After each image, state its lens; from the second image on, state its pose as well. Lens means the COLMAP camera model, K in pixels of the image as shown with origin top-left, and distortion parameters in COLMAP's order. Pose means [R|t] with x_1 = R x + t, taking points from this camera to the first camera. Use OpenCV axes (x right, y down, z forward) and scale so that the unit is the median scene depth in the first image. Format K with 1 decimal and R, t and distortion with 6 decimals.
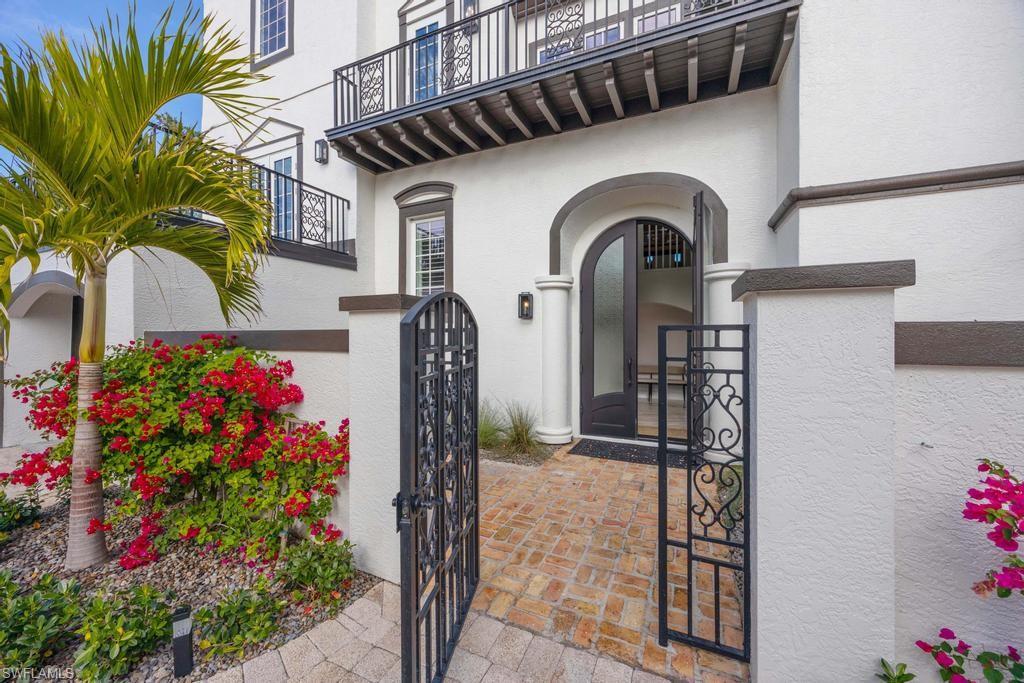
lens RADIAL K [[390.1, 0, 509.8], [0, 390.1, 334.2], [0, 0, 1]] dist [-0.001927, -0.000787]
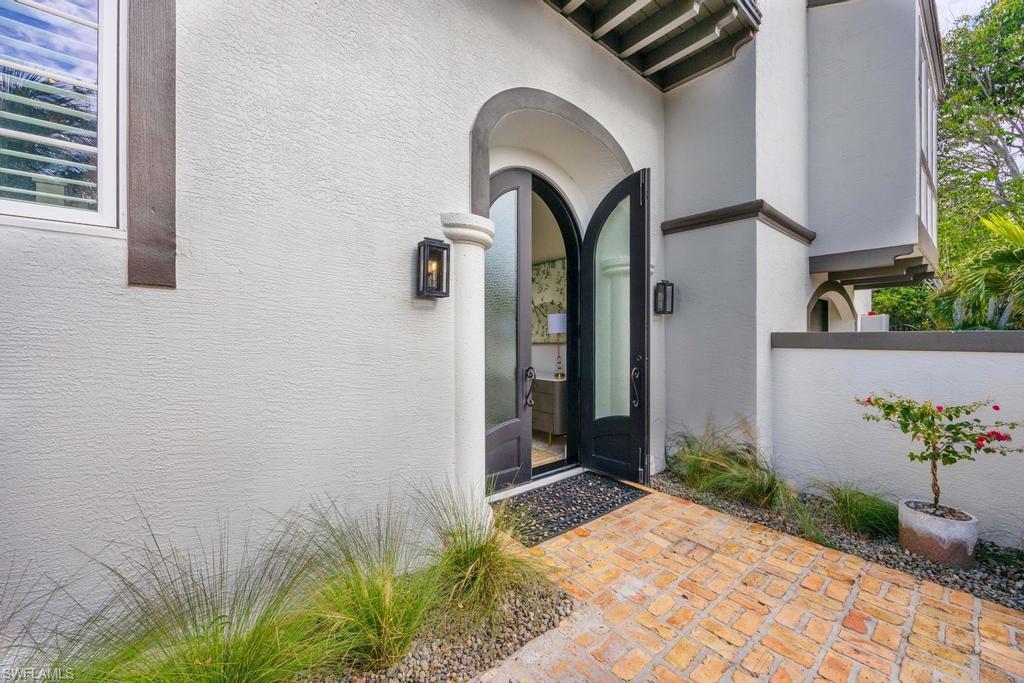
lens RADIAL K [[390.1, 0, 507.6], [0, 390.1, 339.1], [0, 0, 1]] dist [-0.001927, -0.000787]
pose [[0.451952, -0.003577, 0.892035, -0.333032], [0.005794, 0.999983, 0.001074, 0.010121], [-0.892024, 0.004683, 0.451965, 0.729899]]
